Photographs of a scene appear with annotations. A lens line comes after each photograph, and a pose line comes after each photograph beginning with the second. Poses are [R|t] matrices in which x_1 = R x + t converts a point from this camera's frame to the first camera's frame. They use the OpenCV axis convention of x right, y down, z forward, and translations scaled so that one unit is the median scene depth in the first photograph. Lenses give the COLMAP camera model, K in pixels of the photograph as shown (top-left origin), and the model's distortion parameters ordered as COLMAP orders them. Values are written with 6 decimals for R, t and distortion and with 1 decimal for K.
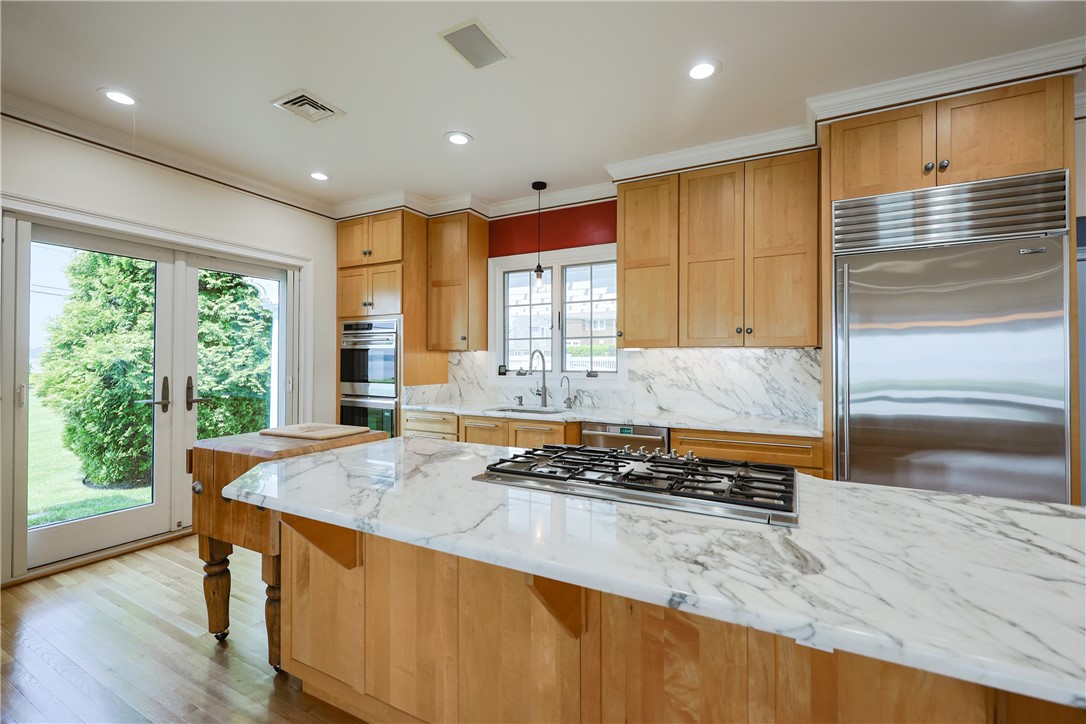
lens RADIAL K [[453.6, 0, 543.0], [0, 453.6, 362.0], [0, 0, 1]] dist [-0.000382, 0.000025]
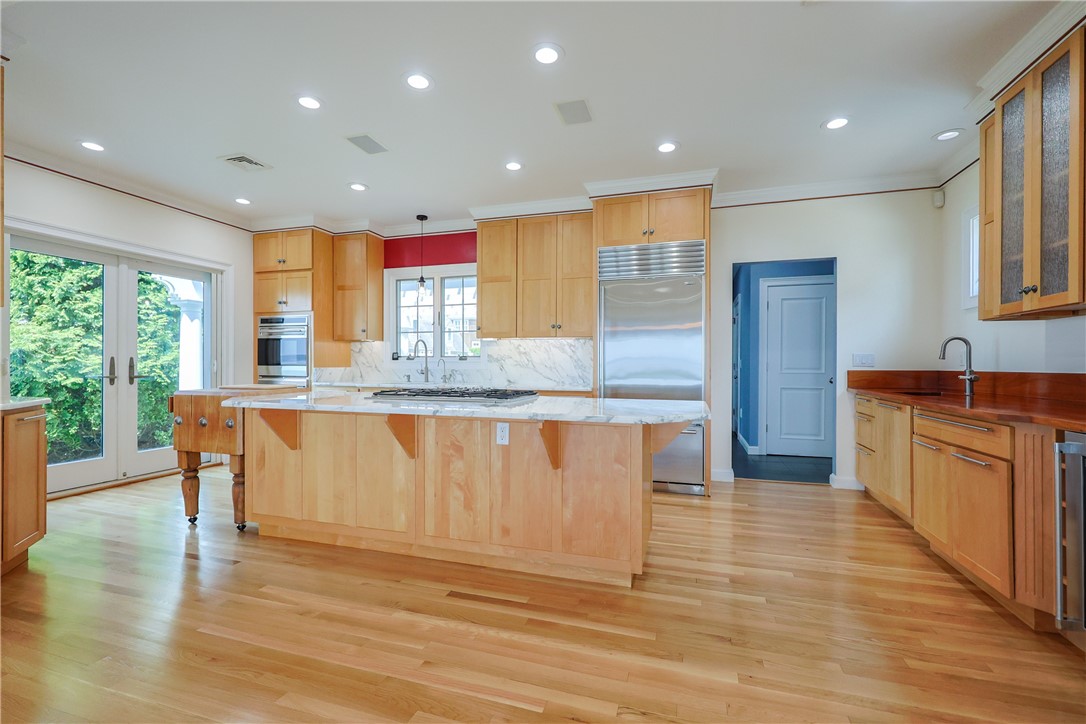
lens RADIAL K [[467.4, 0, 546.2], [0, 467.4, 368.1], [0, 0, 1]] dist [-0.002601, -0.000307]
pose [[0.982138, -0.001861, 0.188151, 0.085572], [0.000831, 0.999984, 0.005553, 0.046911], [-0.188159, -0.005298, 0.982124, -0.403502]]
